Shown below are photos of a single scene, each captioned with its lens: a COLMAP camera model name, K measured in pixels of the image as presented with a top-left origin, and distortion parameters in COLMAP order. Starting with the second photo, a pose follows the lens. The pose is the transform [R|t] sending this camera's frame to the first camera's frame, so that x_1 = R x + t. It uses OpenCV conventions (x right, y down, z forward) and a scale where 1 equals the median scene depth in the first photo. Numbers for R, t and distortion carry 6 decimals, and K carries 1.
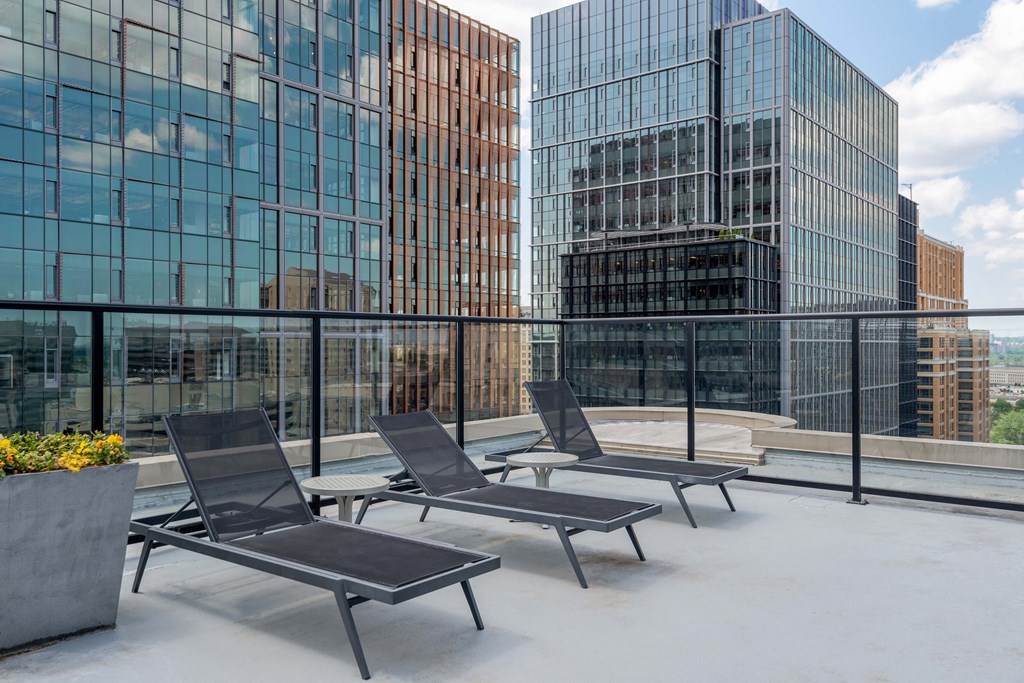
lens RADIAL K [[822.7, 0, 512.0], [0, 822.7, 341.5], [0, 0, 1]] dist [0.004461, 0.004000]
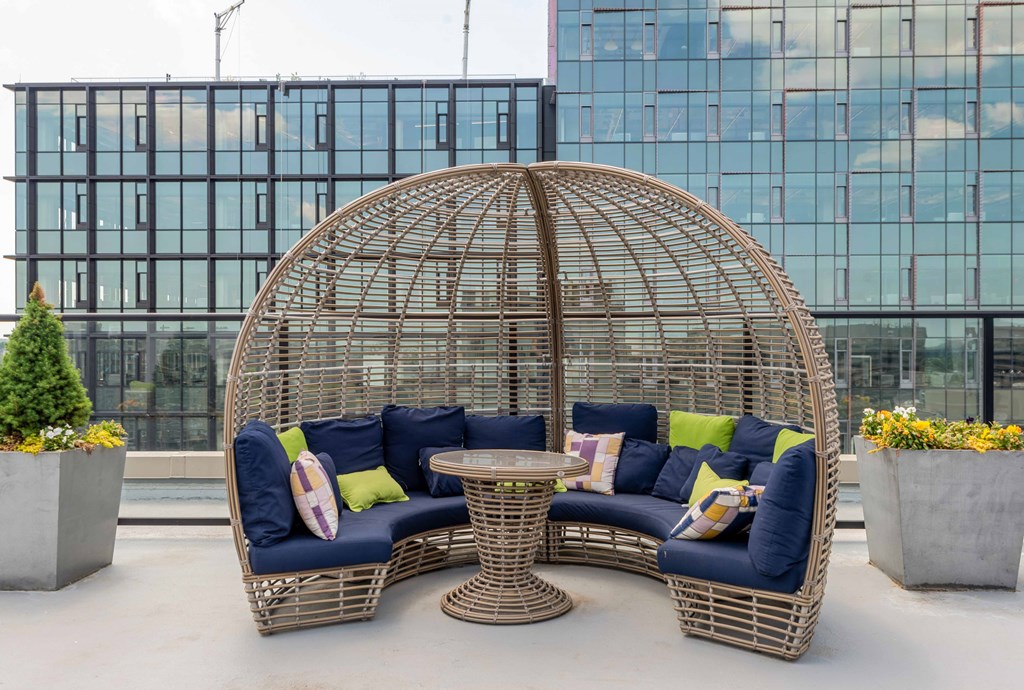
lens RADIAL K [[869.5, 0, 512.0], [0, 869.5, 345.0], [0, 0, 1]] dist [0.011783, 0.001235]
pose [[0.601228, -0.000620, -0.799077, 0.069035], [0.002837, 0.999995, 0.001359, -0.003132], [0.799073, -0.003084, 0.601227, -0.279486]]
